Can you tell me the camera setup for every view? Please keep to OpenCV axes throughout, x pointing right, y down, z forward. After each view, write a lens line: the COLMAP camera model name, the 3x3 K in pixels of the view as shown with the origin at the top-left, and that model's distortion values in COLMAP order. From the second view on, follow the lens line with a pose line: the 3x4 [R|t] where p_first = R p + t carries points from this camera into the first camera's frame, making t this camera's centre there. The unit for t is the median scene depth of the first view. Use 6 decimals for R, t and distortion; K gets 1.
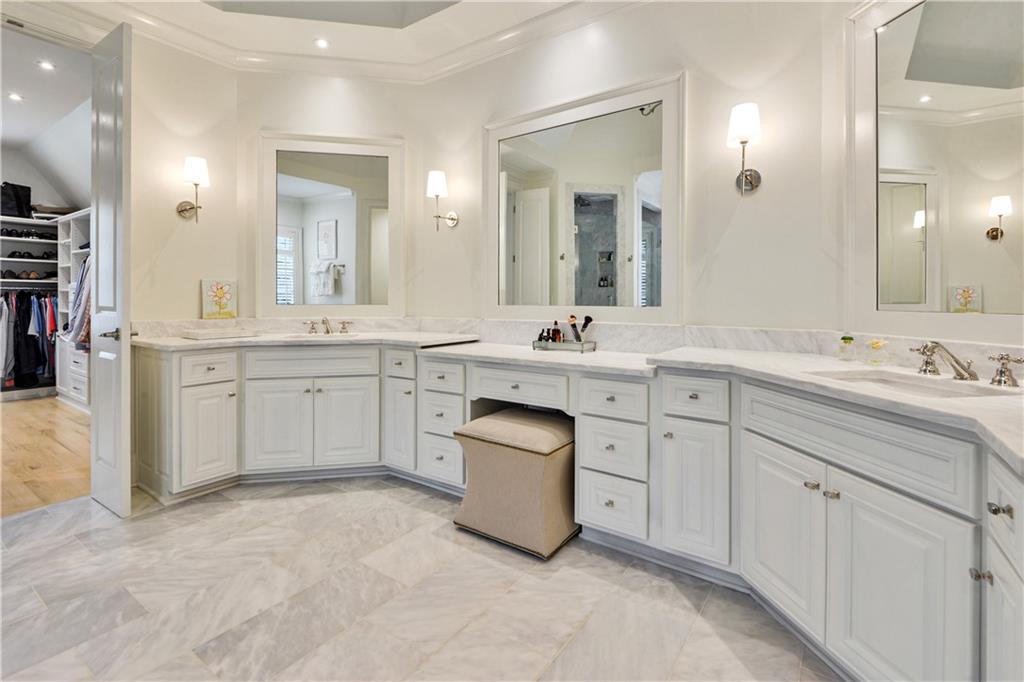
lens RADIAL K [[471.8, 0, 506.5], [0, 471.8, 296.9], [0, 0, 1]] dist [0.003753, -0.001912]
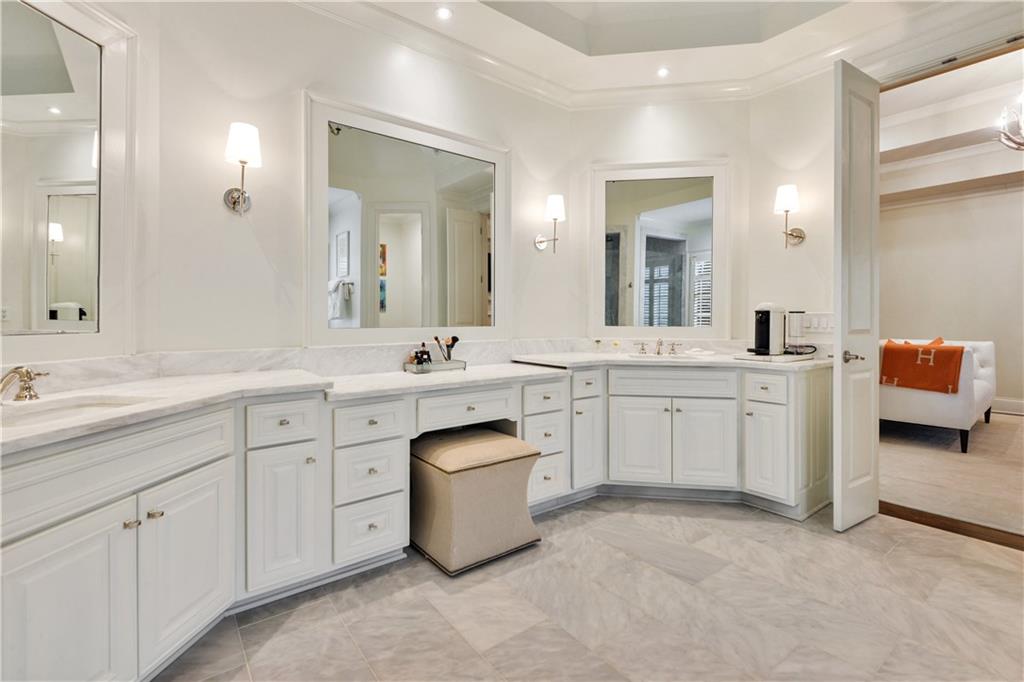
lens RADIAL K [[471.8, 0, 505.3], [0, 471.8, 321.6], [0, 0, 1]] dist [0.003753, -0.001912]
pose [[0.292823, -0.006826, 0.956142, -0.820798], [-0.005535, 0.999946, 0.008834, -0.002915], [-0.956151, -0.007879, 0.292770, 0.571440]]
